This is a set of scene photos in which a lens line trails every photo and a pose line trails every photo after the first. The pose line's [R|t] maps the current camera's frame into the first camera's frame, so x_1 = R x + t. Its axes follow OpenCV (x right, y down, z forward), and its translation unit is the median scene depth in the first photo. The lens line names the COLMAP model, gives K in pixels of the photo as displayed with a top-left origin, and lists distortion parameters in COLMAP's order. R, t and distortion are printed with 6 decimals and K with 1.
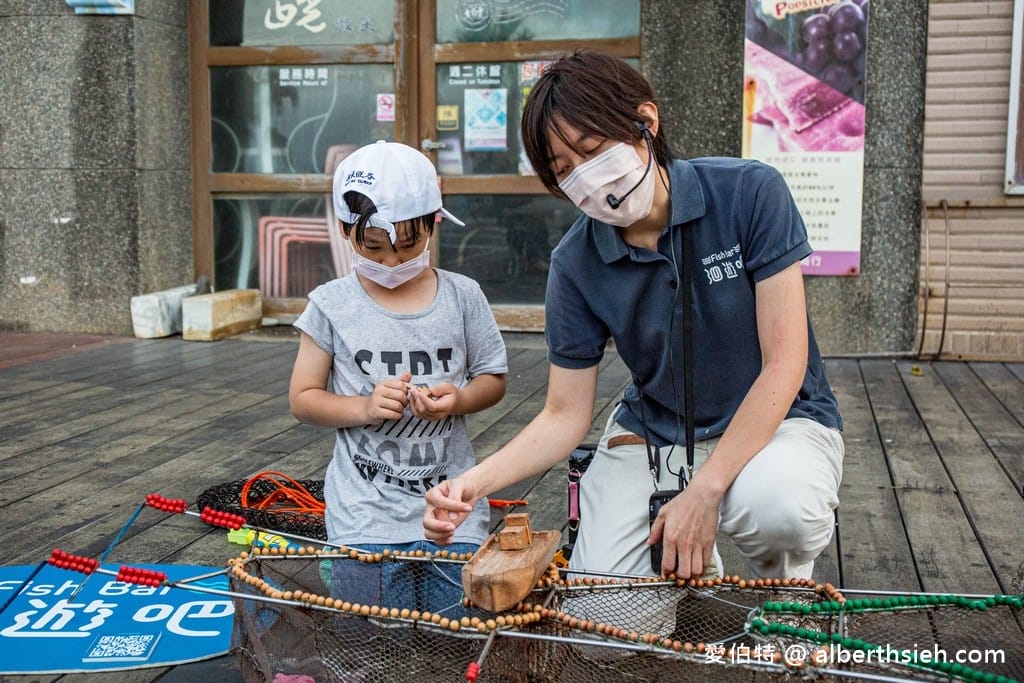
lens RADIAL K [[1280.9, 0, 497.4], [0, 1280.9, 340.1], [0, 0, 1]] dist [0.090085, 0.000000]
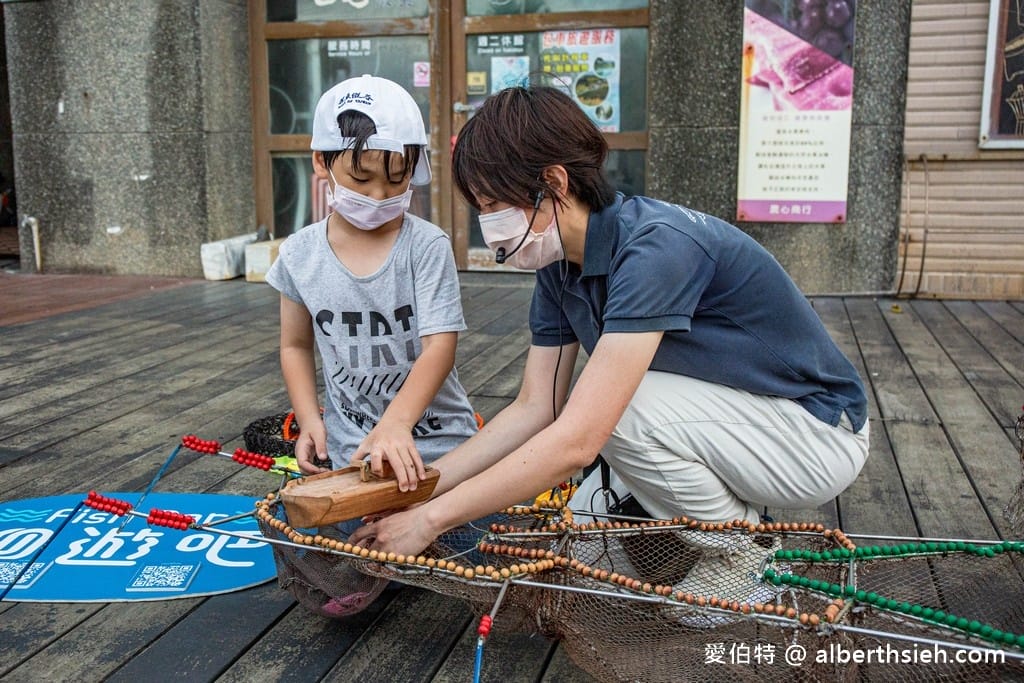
lens RADIAL K [[1027.2, 0, 491.0], [0, 1027.2, 330.8], [0, 0, 1]] dist [0.012571, 0.000000]
pose [[0.999361, -0.000718, -0.035732, 0.006826], [0.002714, 0.998437, 0.055832, -0.007741], [0.035636, -0.055893, 0.997801, 0.104974]]
